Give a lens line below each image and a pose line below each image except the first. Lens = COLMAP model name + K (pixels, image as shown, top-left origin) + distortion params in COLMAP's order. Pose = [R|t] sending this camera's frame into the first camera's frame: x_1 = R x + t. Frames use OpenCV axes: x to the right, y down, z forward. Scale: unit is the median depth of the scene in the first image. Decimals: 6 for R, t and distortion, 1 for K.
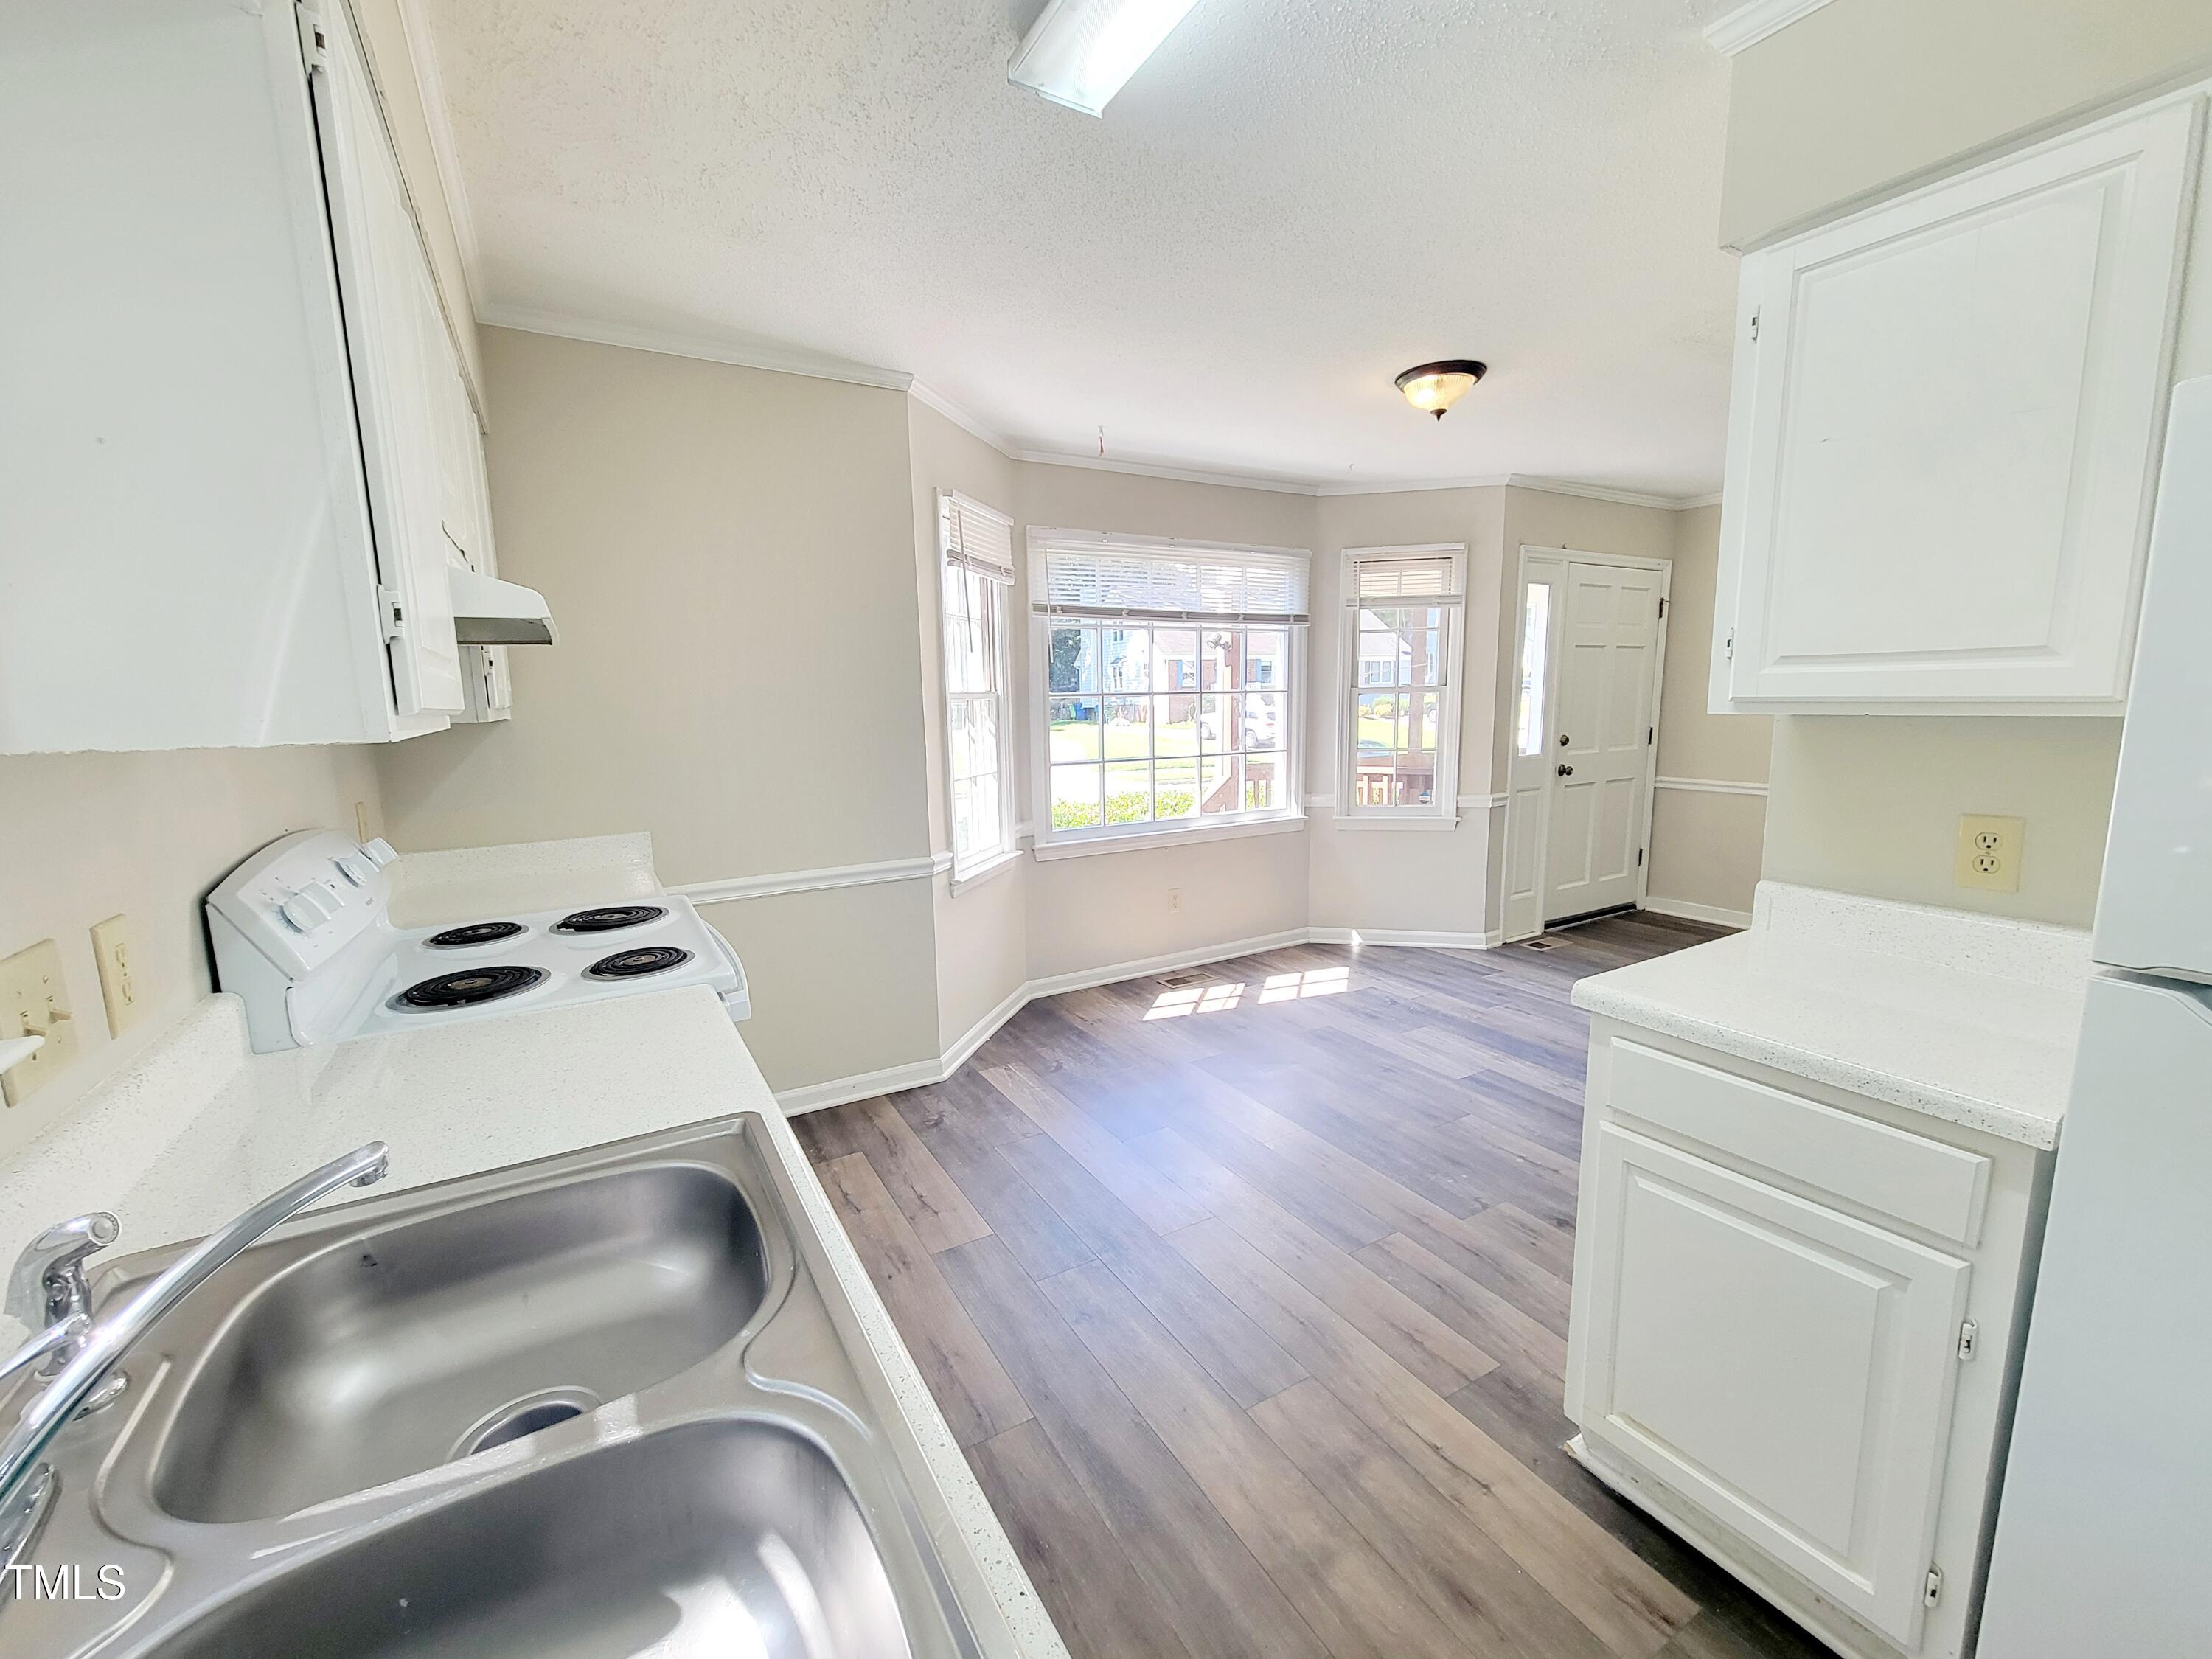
lens RADIAL K [[900.6, 0, 1087.1], [0, 900.6, 828.7], [0, 0, 1]] dist [0.001637, -0.001162]
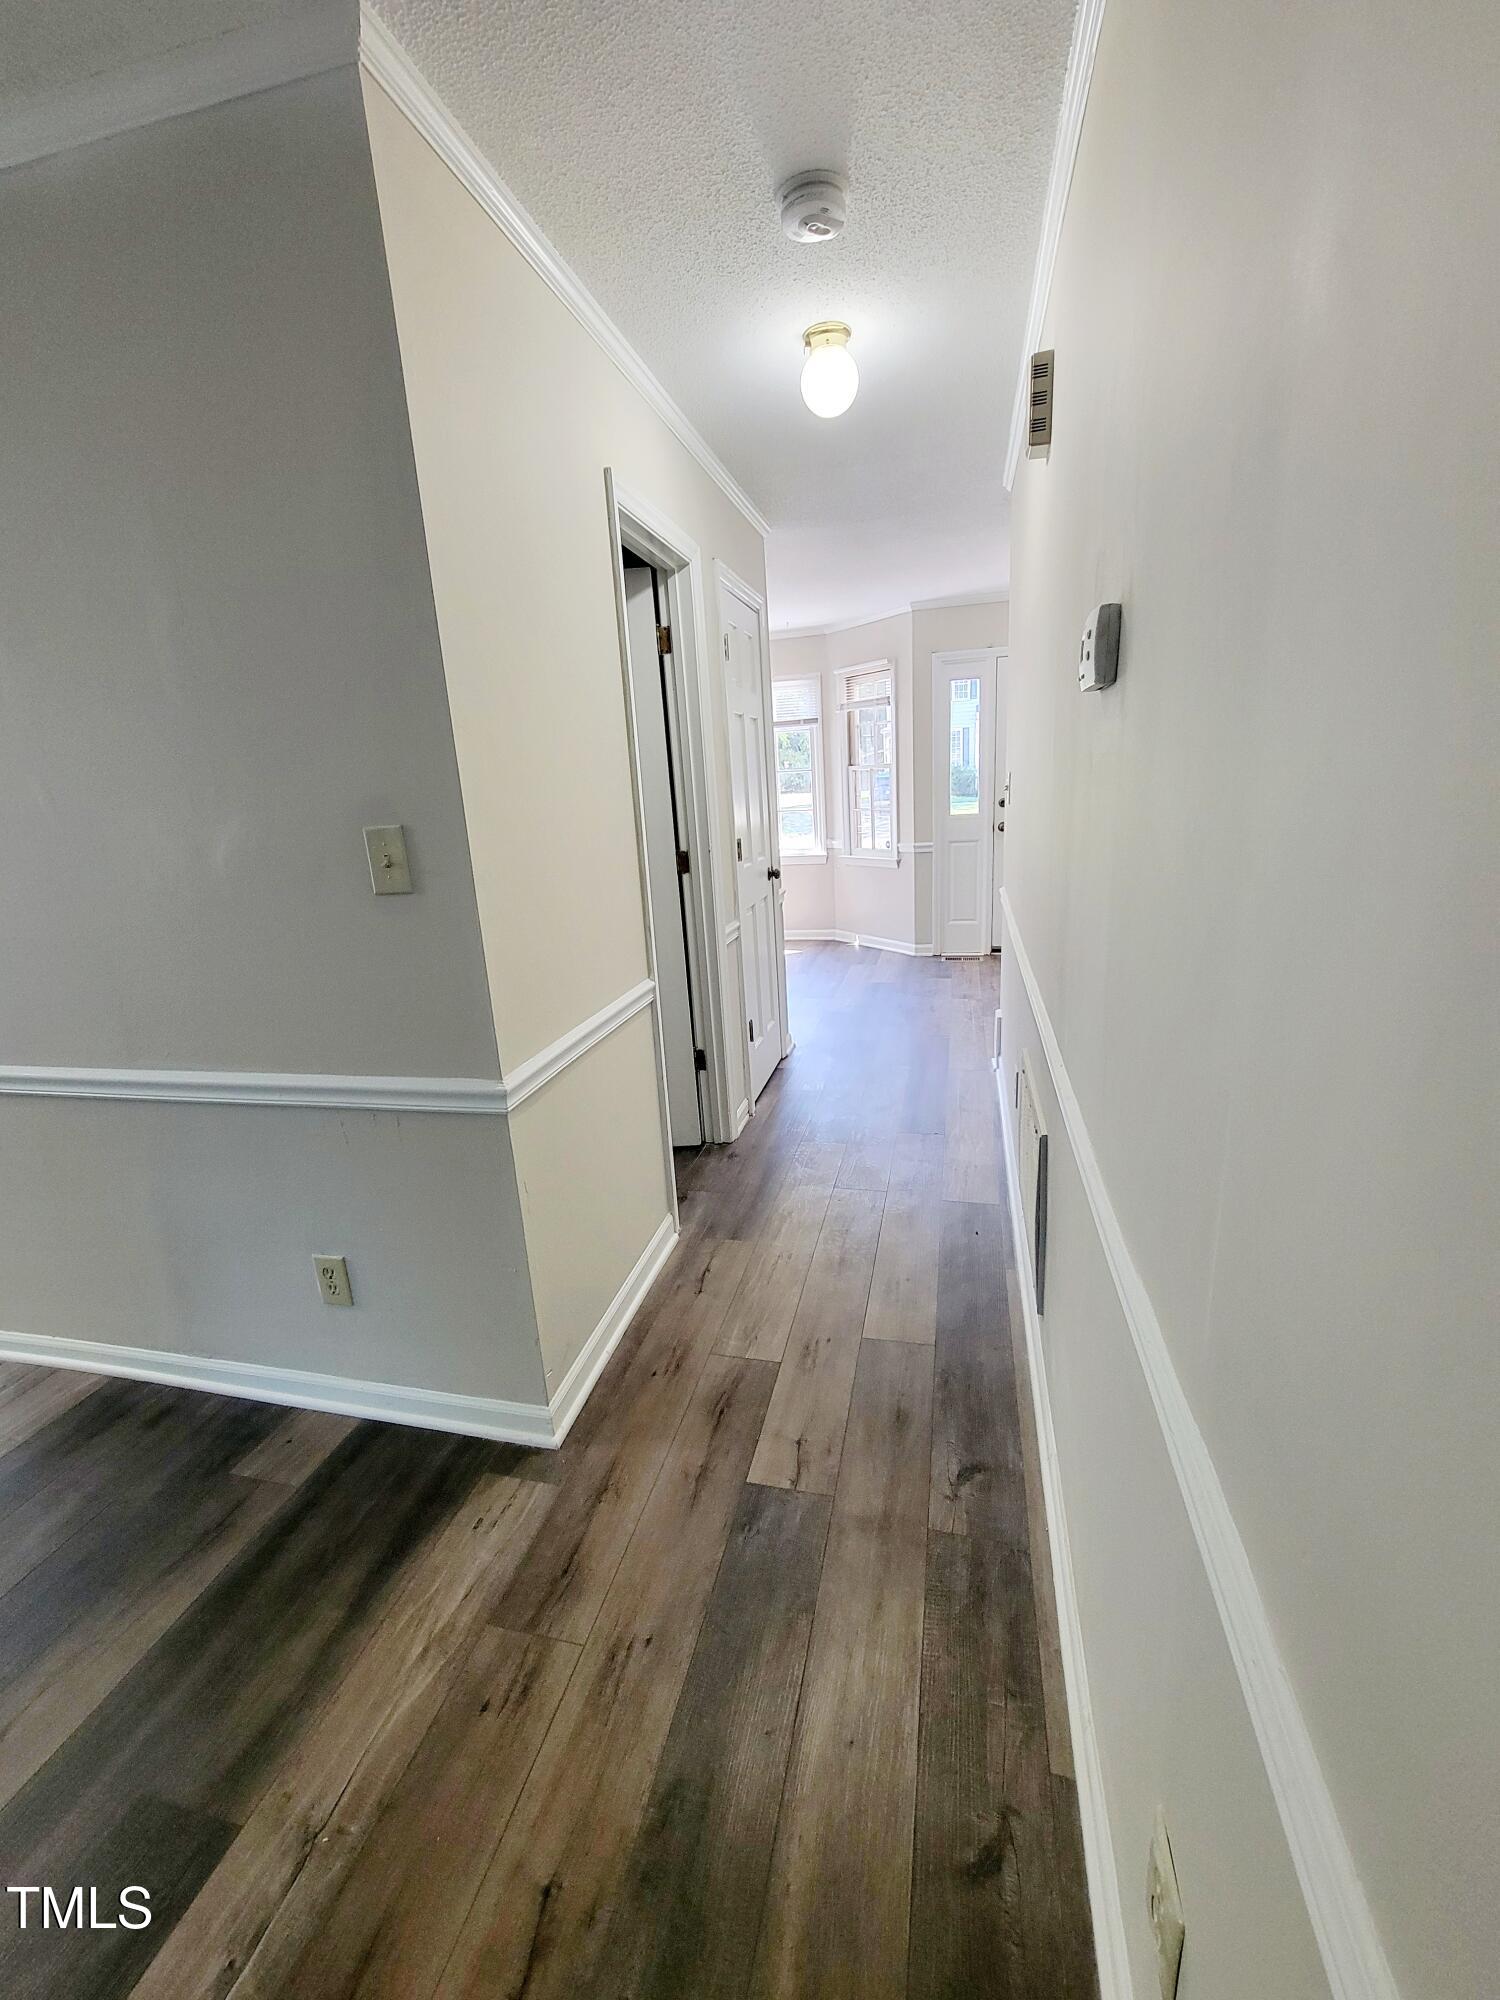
lens RADIAL K [[814.3, 0, 757.1], [0, 814.3, 993.0], [0, 0, 1]] dist [0.001637, -0.001162]
pose [[0.727302, 0.155579, -0.668451, 1.297163], [-0.062486, 0.984933, 0.161252, 0.002593], [0.683467, -0.075510, 0.726065, -0.100963]]
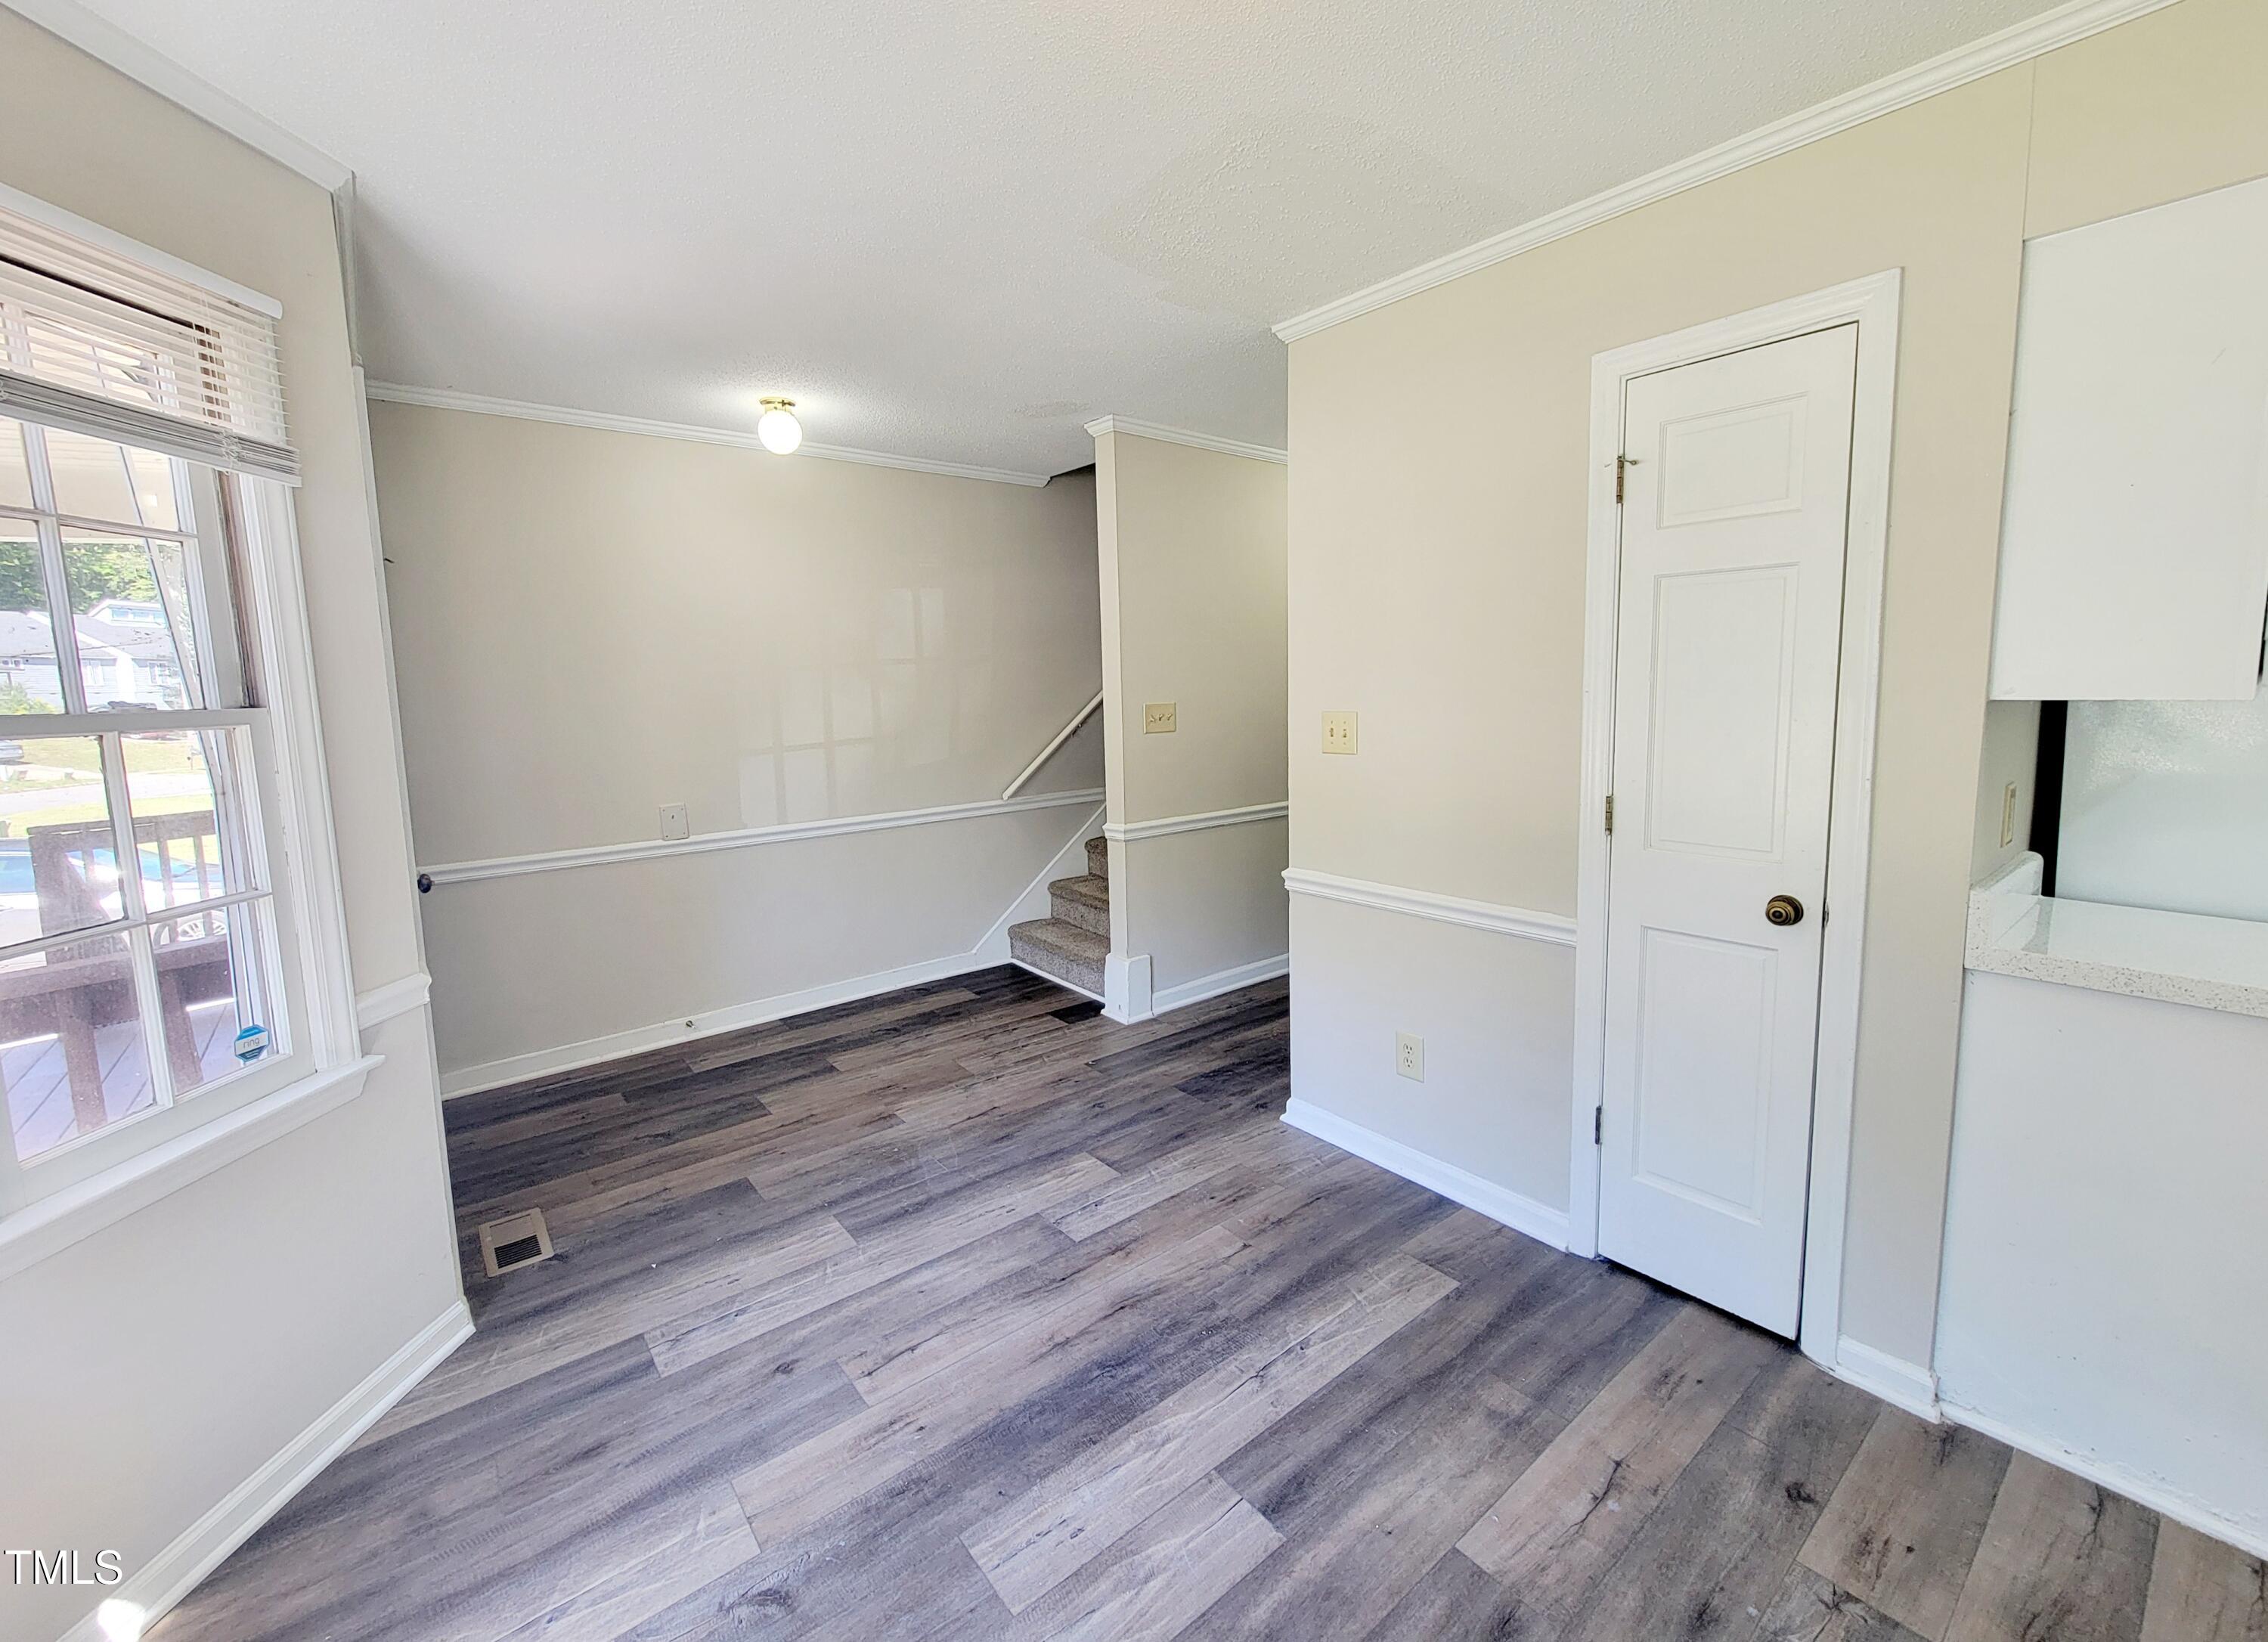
lens RADIAL K [[928.2, 0, 1129.1], [0, 928.2, 786.7], [0, 0, 1]] dist [0.000550, -0.001019]
pose [[-0.158013, -0.088338, 0.983478, -0.005843], [0.173505, 0.978010, 0.115724, -0.126911], [-0.972074, 0.188924, -0.139212, 0.828133]]
